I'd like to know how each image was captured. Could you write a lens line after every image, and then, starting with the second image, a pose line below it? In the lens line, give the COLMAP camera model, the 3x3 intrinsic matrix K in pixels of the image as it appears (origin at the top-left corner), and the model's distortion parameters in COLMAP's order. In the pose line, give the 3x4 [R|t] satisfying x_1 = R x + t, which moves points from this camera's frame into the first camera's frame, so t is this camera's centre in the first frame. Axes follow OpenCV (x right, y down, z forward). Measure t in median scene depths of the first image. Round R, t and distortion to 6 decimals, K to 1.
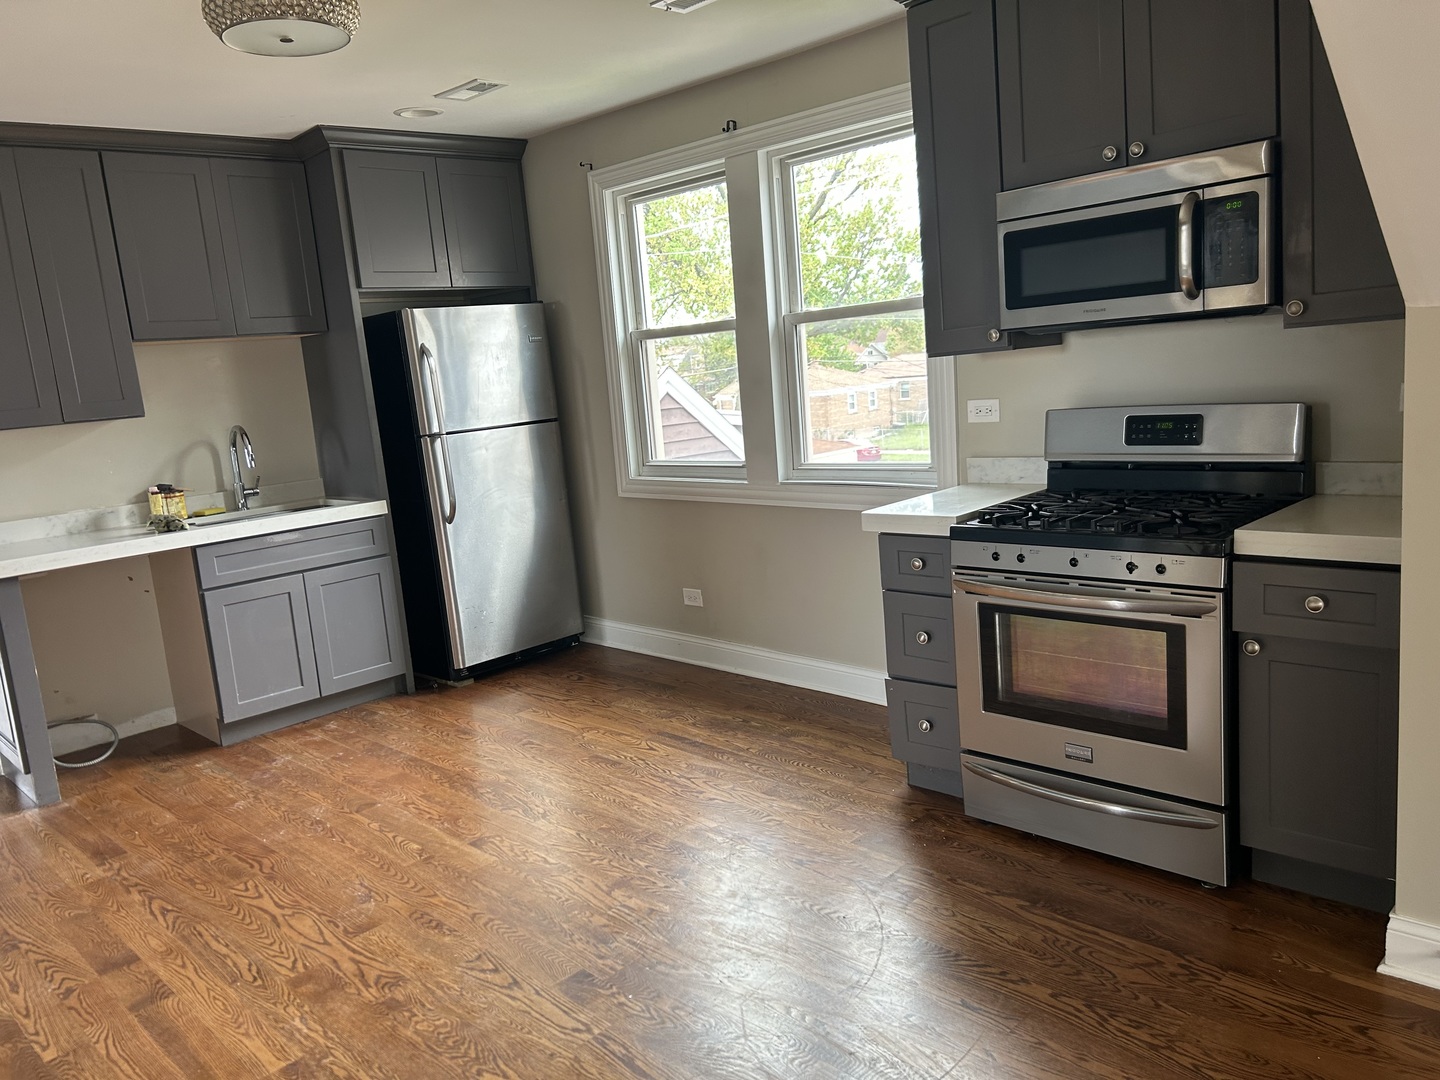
lens RADIAL K [[1085.8, 0, 717.1], [0, 1085.8, 557.4], [0, 0, 1]] dist [0.076933, -0.109243]
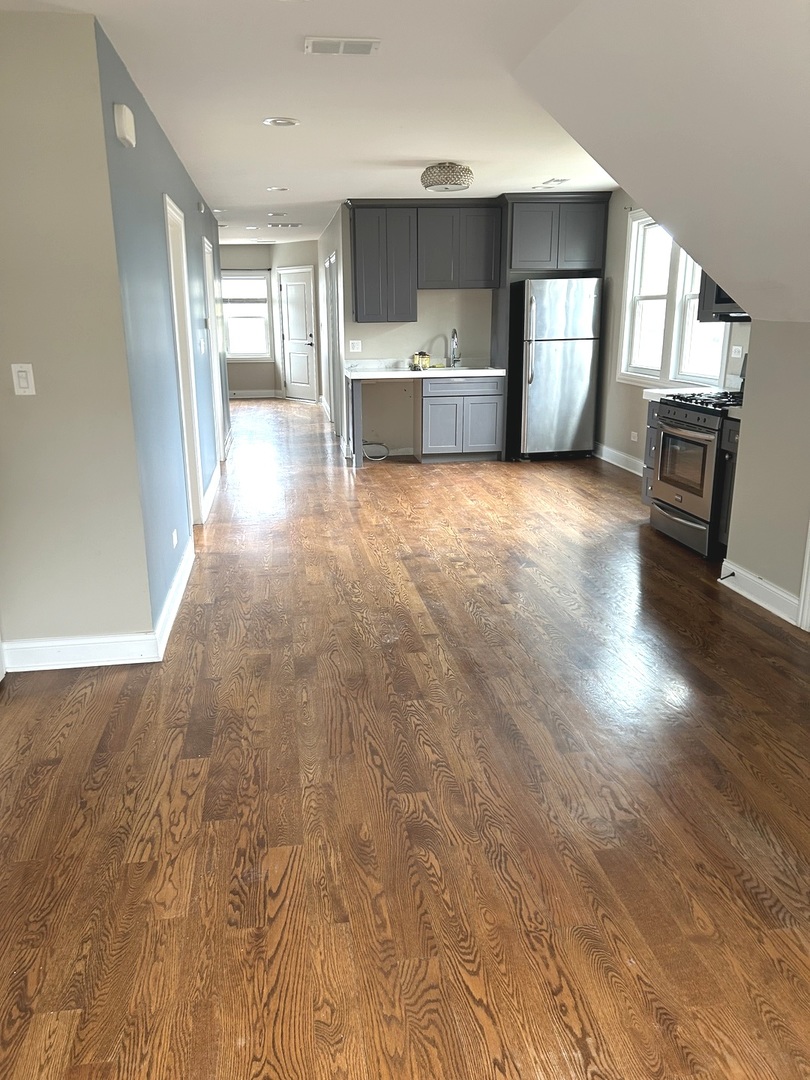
lens RADIAL K [[814.4, 0, 401.9], [0, 814.4, 543.3], [0, 0, 1]] dist [0.076933, -0.109243]
pose [[0.810494, 0.229741, -0.538813, 0.503769], [-0.160958, 0.971814, 0.172248, 0.038472], [0.563198, -0.052880, 0.824628, -0.497024]]
